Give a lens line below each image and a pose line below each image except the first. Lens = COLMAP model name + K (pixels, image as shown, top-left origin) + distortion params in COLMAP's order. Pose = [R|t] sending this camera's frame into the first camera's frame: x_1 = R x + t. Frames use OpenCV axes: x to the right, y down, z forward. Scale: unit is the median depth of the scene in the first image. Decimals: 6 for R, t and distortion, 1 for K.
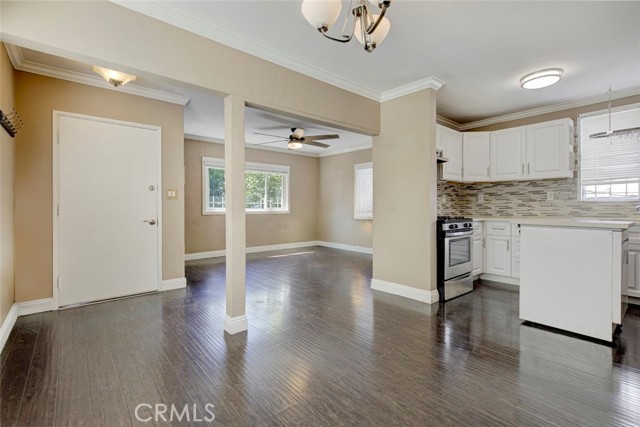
lens RADIAL K [[302.0, 0, 317.8], [0, 302.0, 202.5], [0, 0, 1]] dist [0.017586, 0.000567]
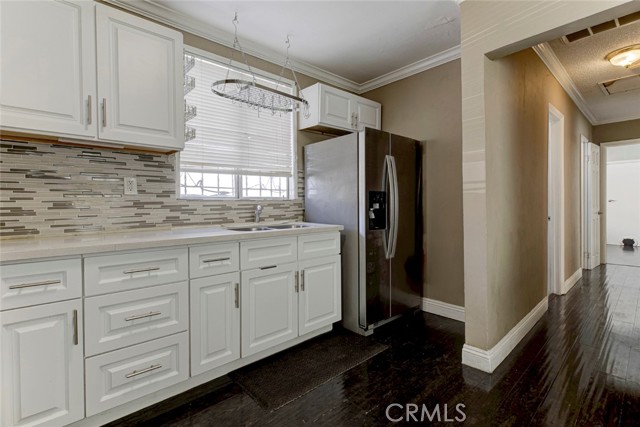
lens RADIAL K [[302.0, 0, 319.2], [0, 302.0, 212.8], [0, 0, 1]] dist [0.017586, 0.000567]
pose [[-0.003322, -0.019026, 0.999813, 0.273019], [-0.004968, 0.999807, 0.019010, 0.009732], [-0.999982, -0.004904, -0.003416, 0.678059]]
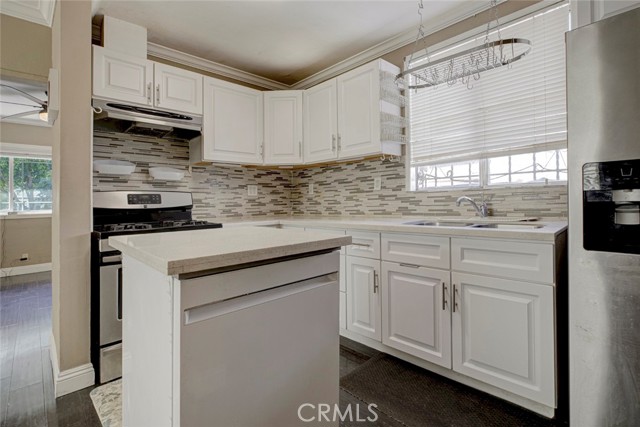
lens RADIAL K [[302.0, 0, 314.6], [0, 302.0, 192.7], [0, 0, 1]] dist [0.017586, 0.000567]
pose [[0.999264, -0.021449, 0.031806, 0.581841], [0.021821, 0.999697, -0.011418, 0.002170], [-0.031552, 0.012103, 0.999429, 0.338411]]
